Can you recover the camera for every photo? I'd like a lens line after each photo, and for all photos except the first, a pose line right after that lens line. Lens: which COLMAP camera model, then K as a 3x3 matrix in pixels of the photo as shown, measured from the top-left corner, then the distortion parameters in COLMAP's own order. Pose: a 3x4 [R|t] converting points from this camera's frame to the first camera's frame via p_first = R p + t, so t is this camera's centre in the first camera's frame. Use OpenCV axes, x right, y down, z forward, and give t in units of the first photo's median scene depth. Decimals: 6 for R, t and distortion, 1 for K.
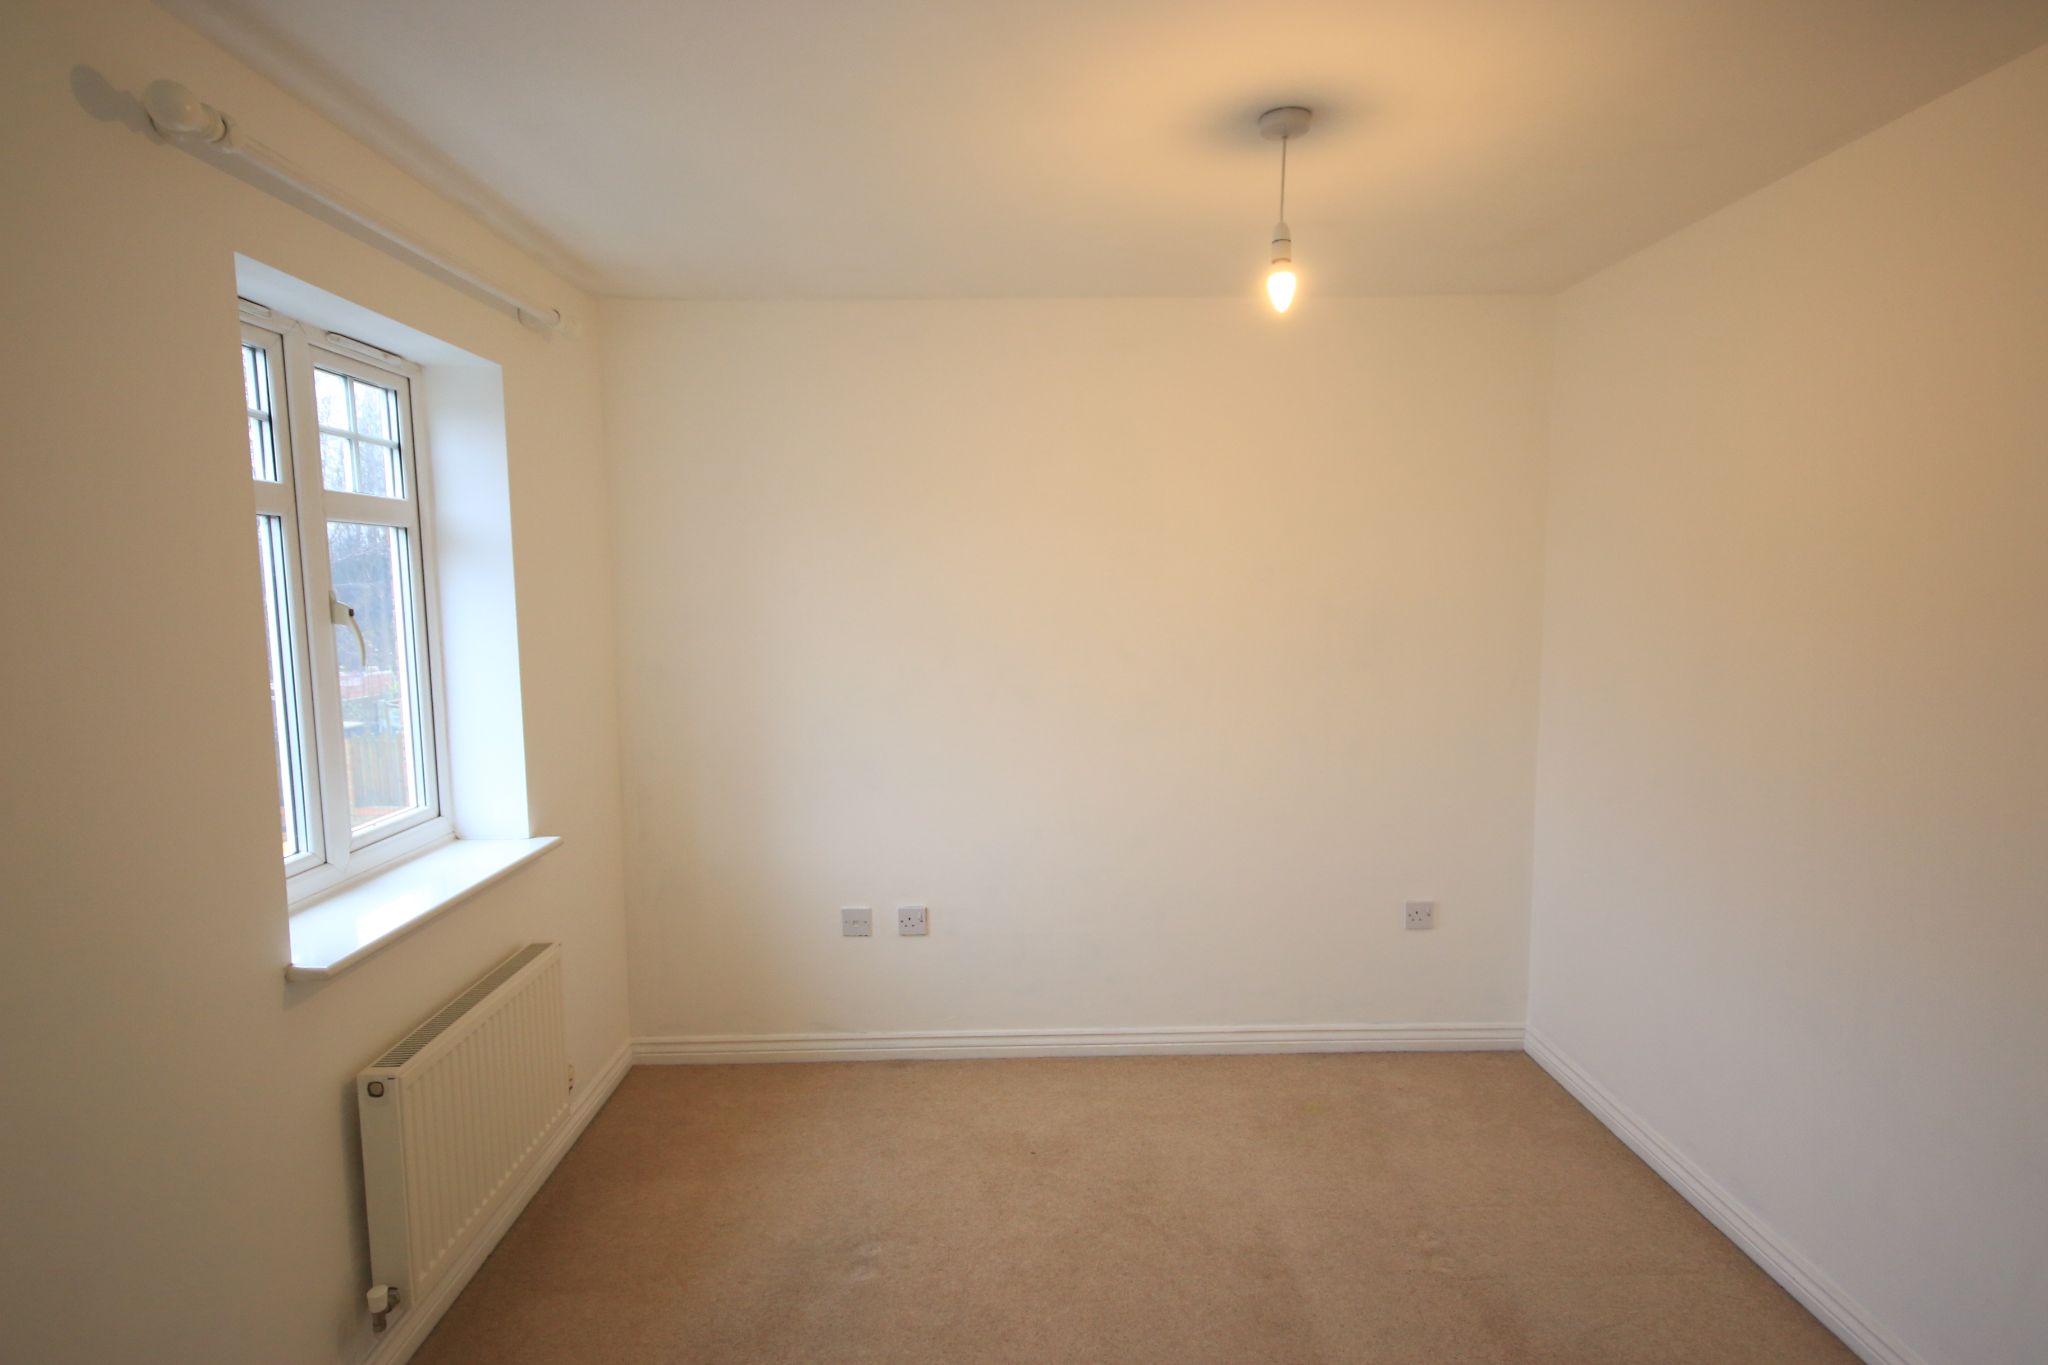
lens RADIAL K [[1024.8, 0, 1024.0], [0, 1024.8, 682.5], [0, 0, 1]] dist [0.002701, 0.000317]
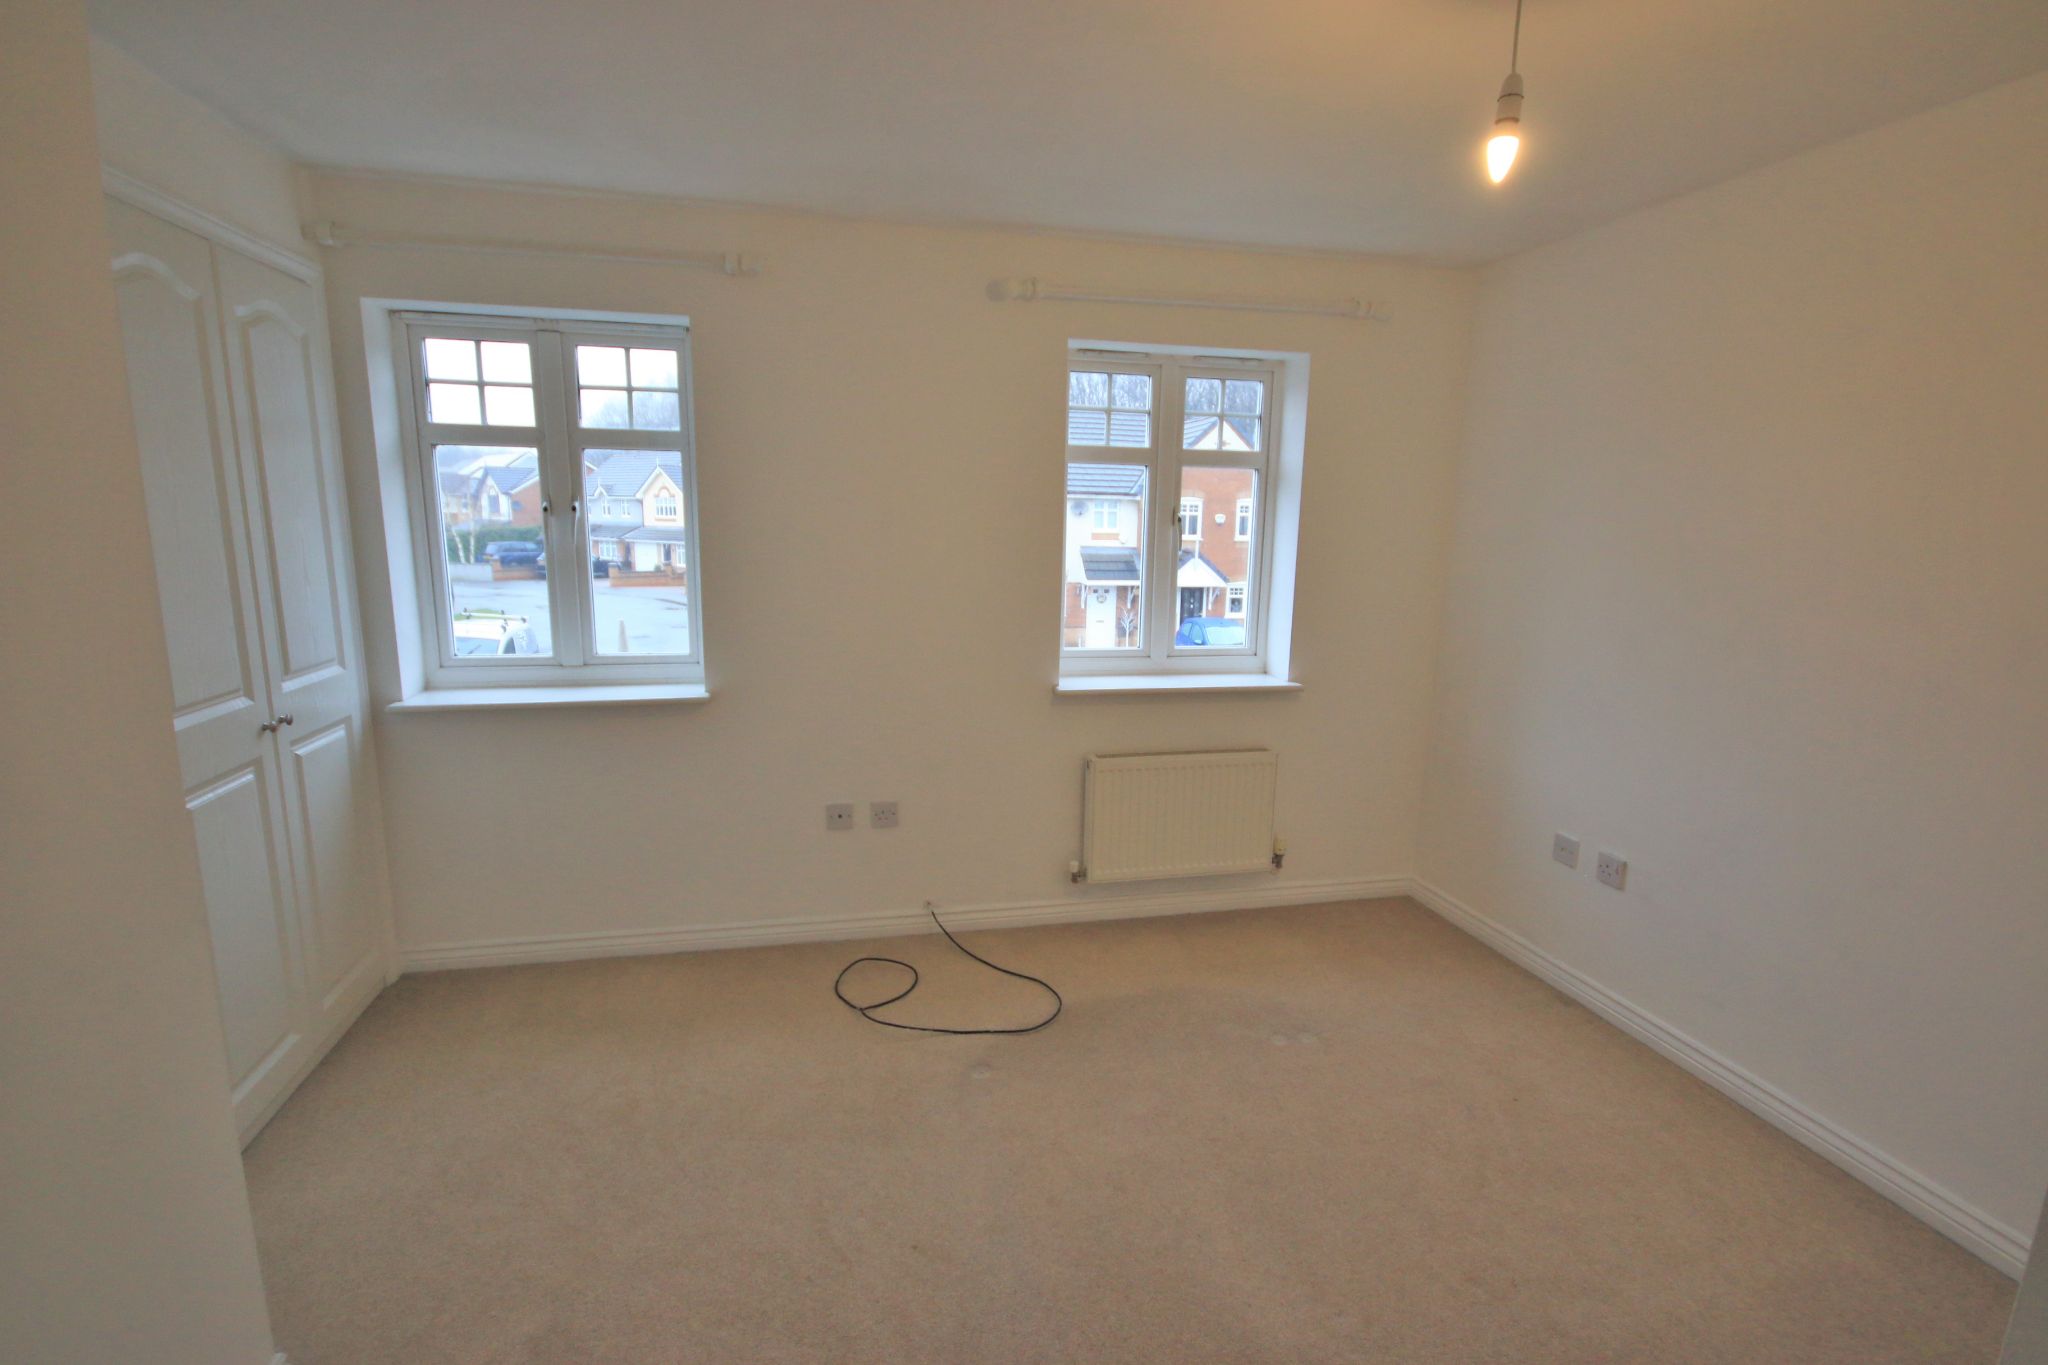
lens RADIAL K [[916.7, 0, 1019.0], [0, 916.7, 670.9], [0, 0, 1]] dist [0.001114, 0.000416]
pose [[0.233012, 0.179934, -0.955683, 0.597041], [-0.101461, 0.981868, 0.160126, -0.030152], [0.967167, 0.059653, 0.247043, 0.280984]]
